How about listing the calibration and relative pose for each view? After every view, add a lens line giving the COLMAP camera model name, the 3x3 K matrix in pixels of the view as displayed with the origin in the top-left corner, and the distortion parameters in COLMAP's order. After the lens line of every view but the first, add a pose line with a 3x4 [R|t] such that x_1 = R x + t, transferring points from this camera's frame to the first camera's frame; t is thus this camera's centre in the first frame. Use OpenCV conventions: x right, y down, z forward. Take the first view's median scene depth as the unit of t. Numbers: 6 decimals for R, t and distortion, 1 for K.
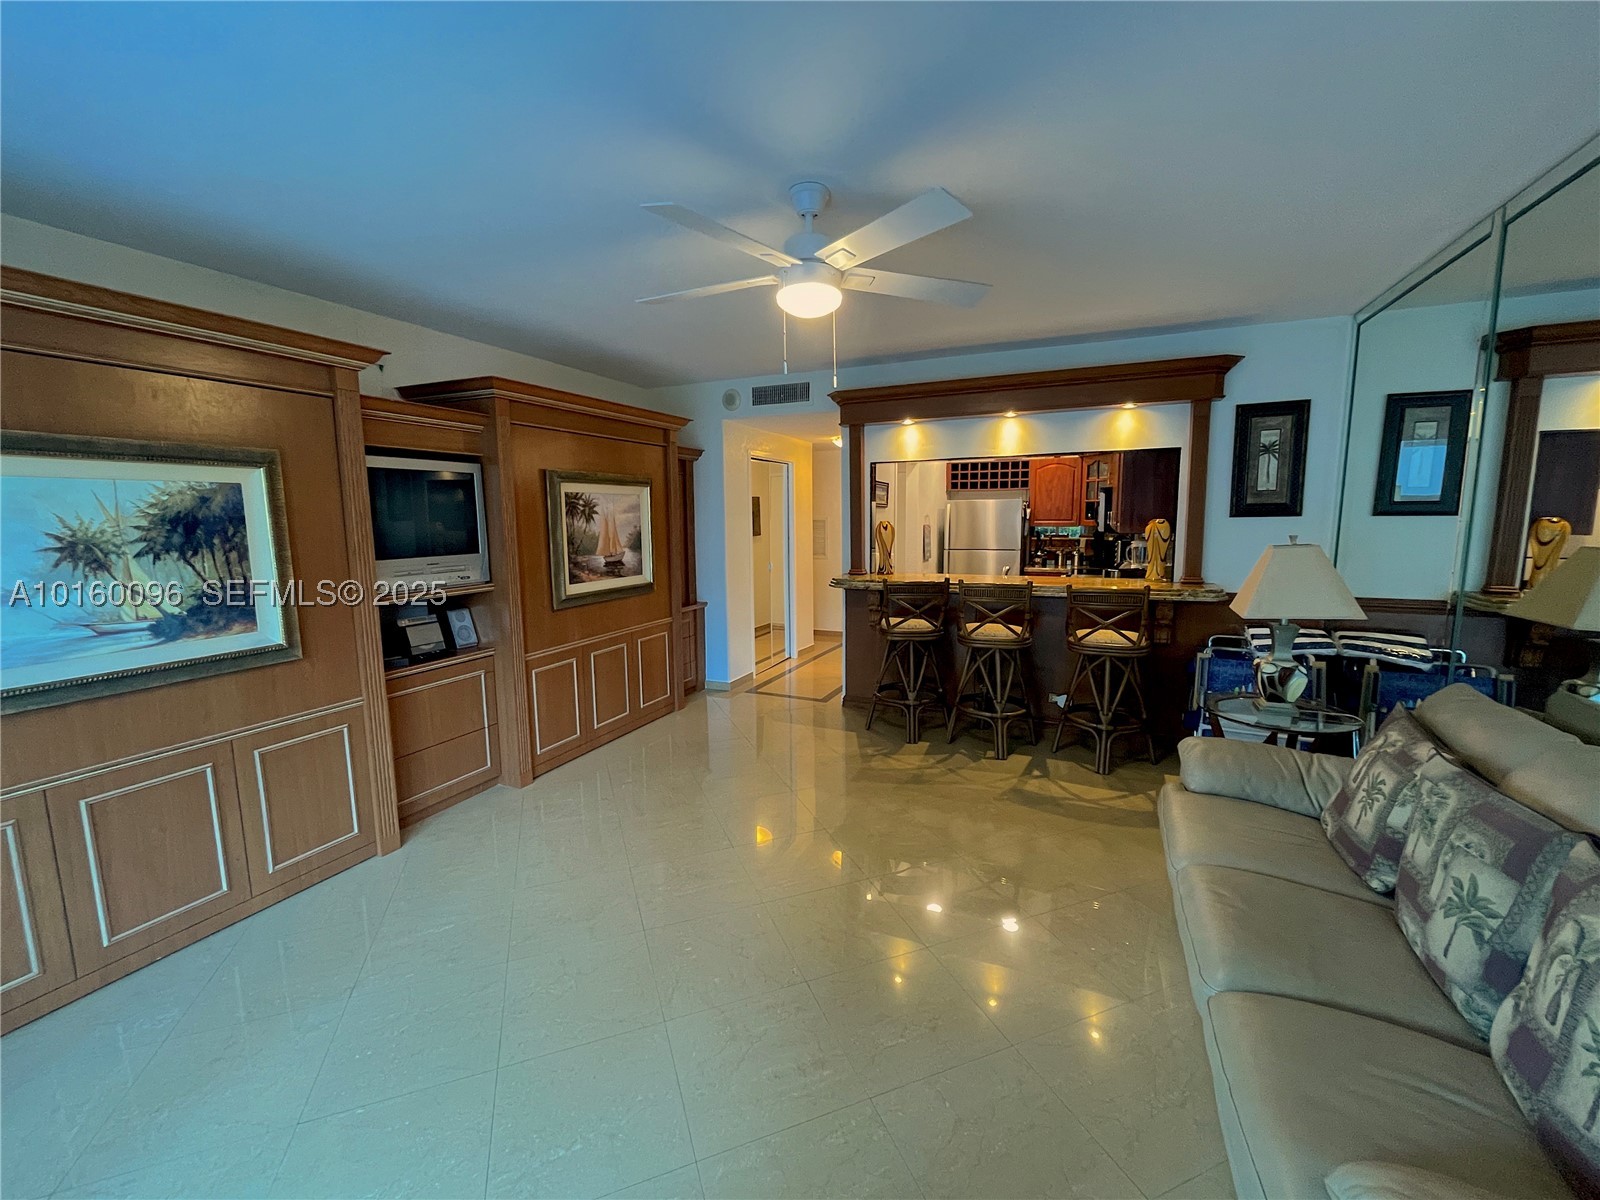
lens RADIAL K [[644.8, 0, 796.8], [0, 644.8, 599.8], [0, 0, 1]] dist [-0.003926, -0.000164]
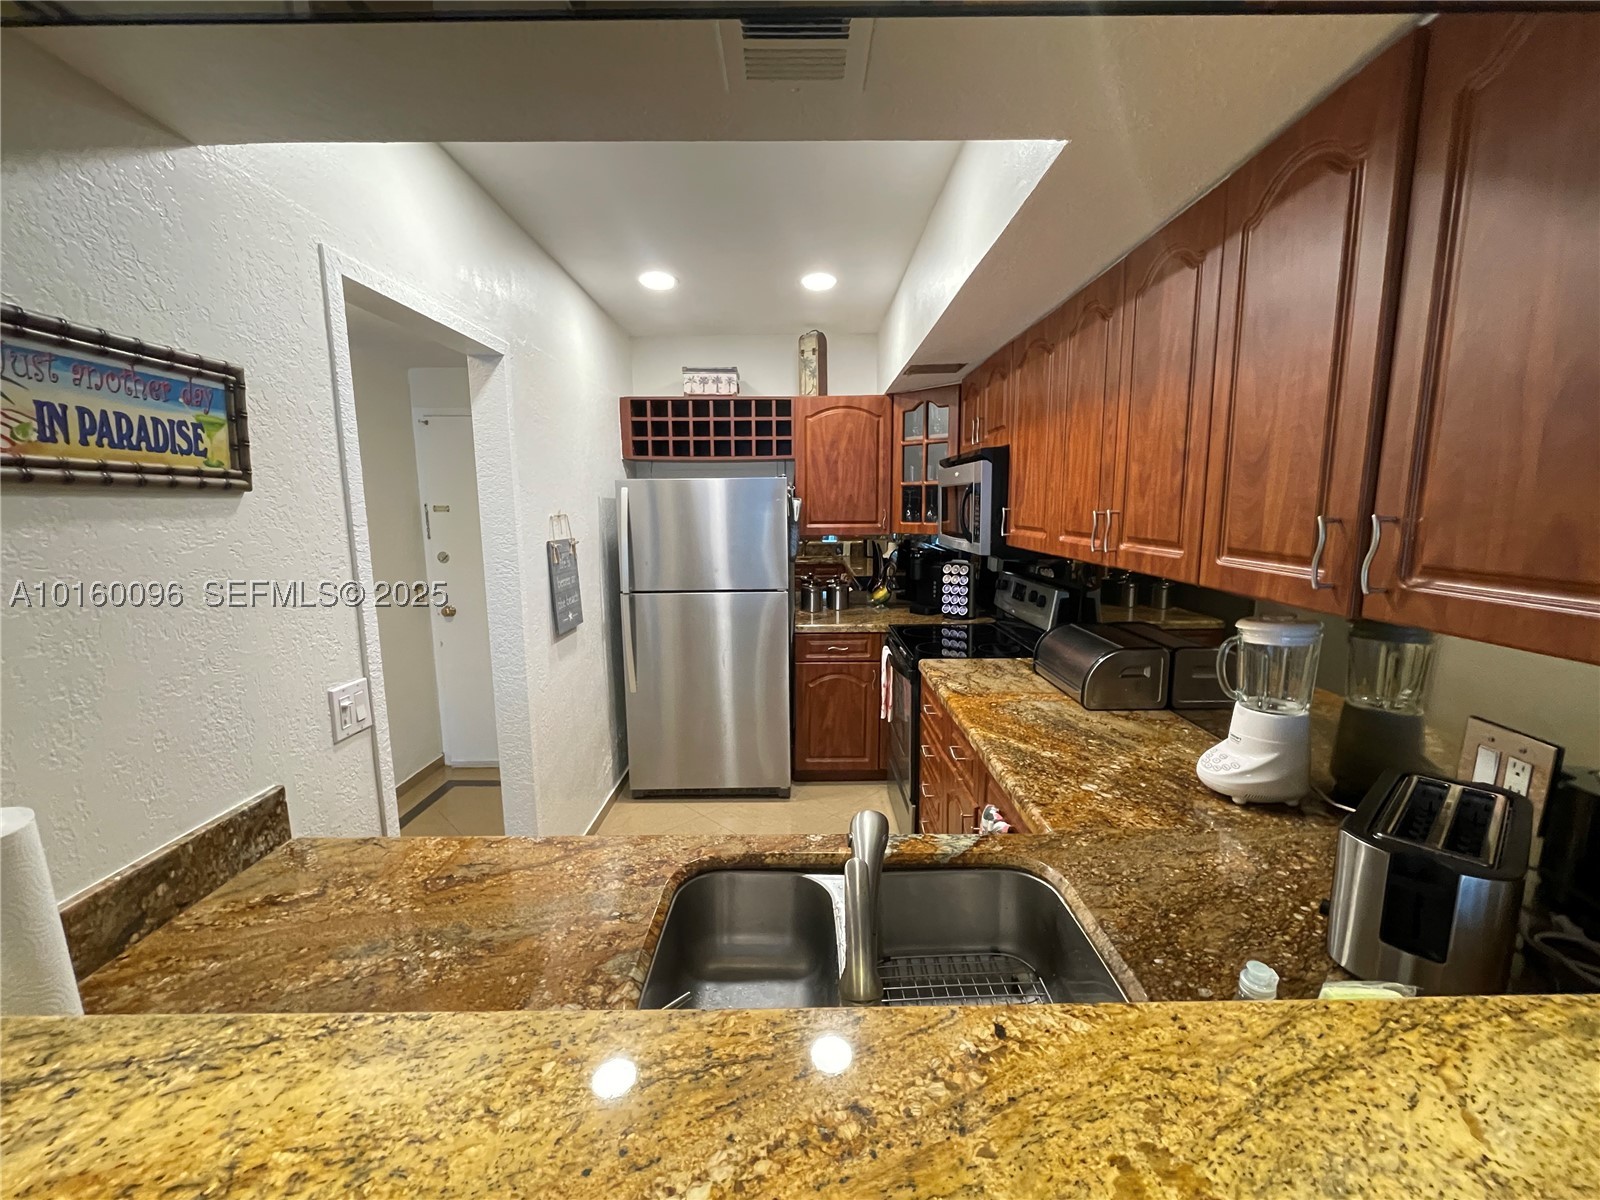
lens RADIAL K [[644.8, 0, 801.7], [0, 644.8, 600.7], [0, 0, 1]] dist [-0.003926, -0.000164]
pose [[0.908431, -0.059460, 0.413785, 0.157249], [0.052462, 0.998223, 0.028267, -0.077266], [-0.414731, -0.003971, 0.909936, 0.548955]]
